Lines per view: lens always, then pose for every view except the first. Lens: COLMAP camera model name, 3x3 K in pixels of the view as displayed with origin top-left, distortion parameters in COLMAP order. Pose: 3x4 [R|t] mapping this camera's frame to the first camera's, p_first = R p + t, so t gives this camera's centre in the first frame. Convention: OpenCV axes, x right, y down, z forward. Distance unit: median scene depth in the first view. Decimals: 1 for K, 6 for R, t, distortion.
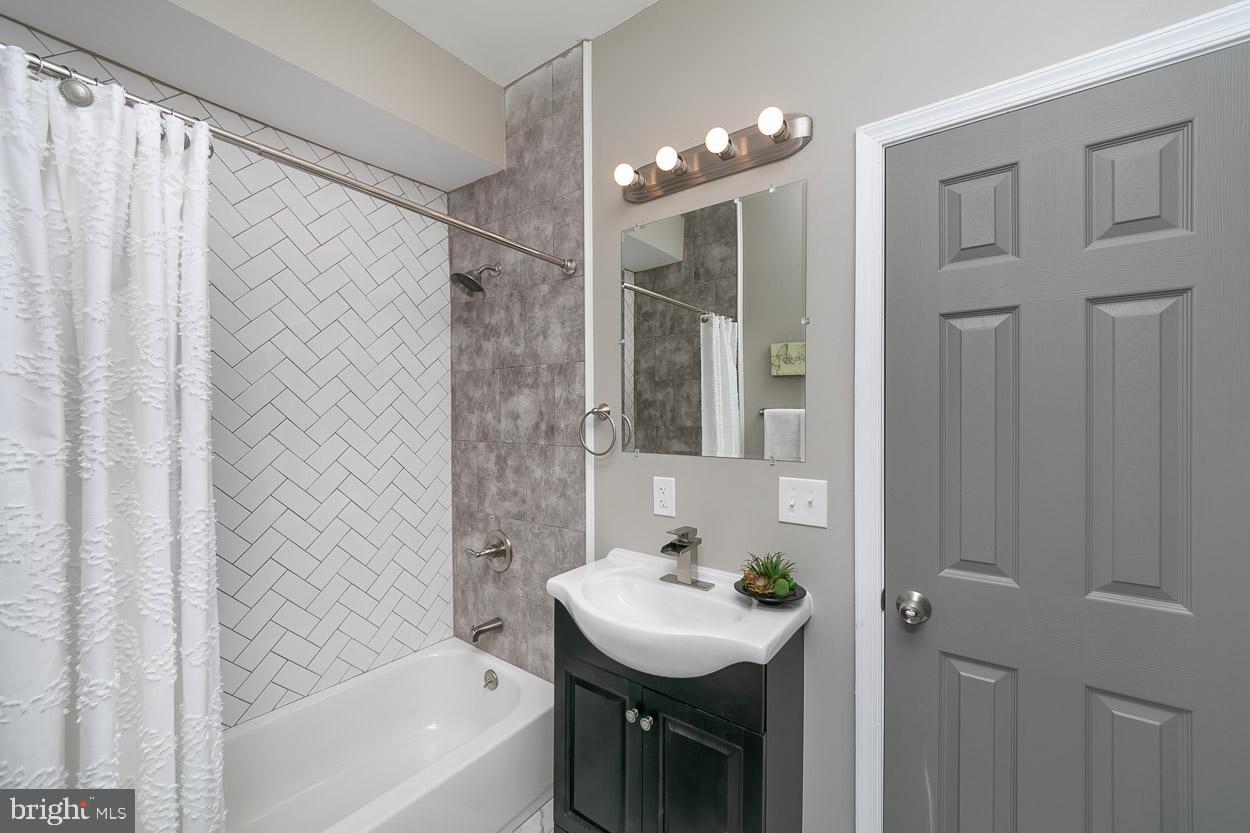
lens RADIAL K [[501.7, 0, 625.0], [0, 501.7, 416.5], [0, 0, 1]] dist [0.001935, -0.000004]
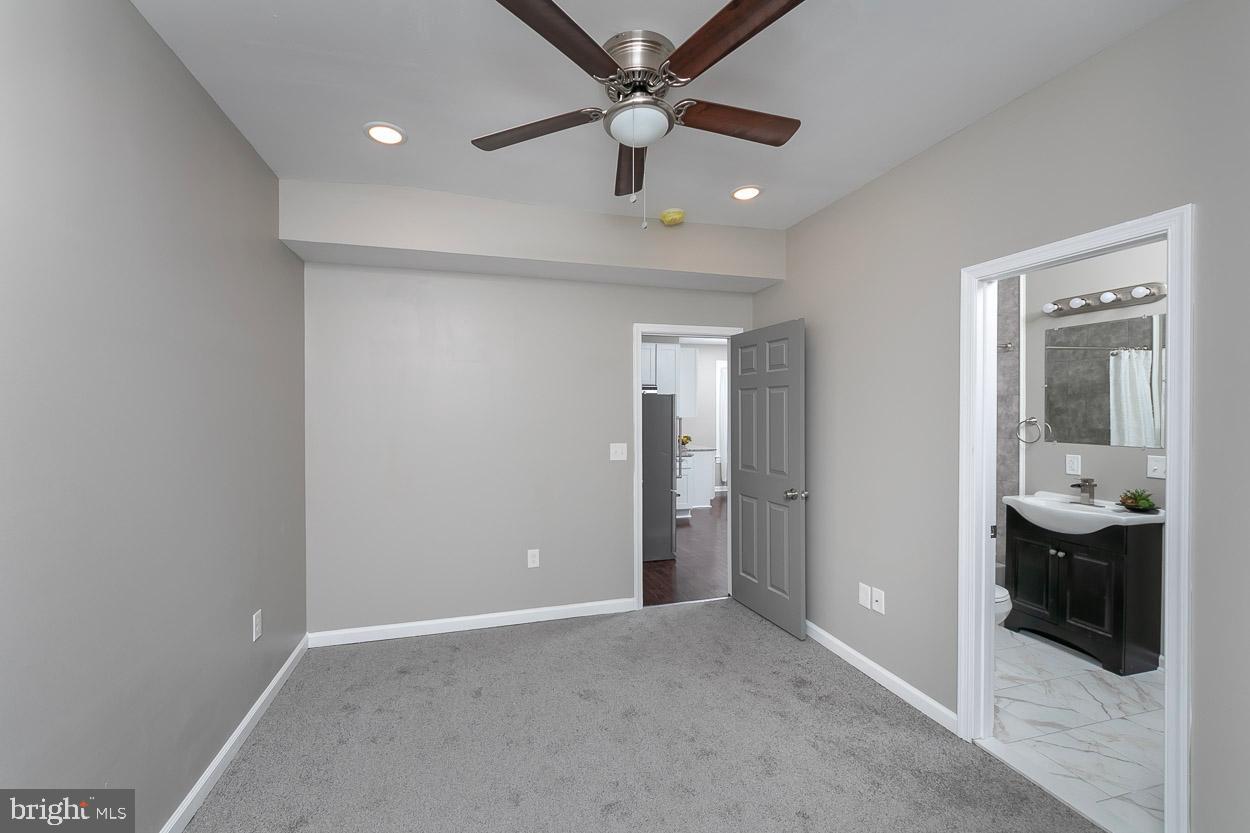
lens RADIAL K [[501.7, 0, 625.0], [0, 501.7, 416.5], [0, 0, 1]] dist [0.001935, -0.000004]
pose [[0.789201, 0.007103, -0.614094, -0.078726], [-0.000668, 0.999942, 0.010707, -0.040013], [0.614135, -0.008040, 0.789160, -1.287742]]
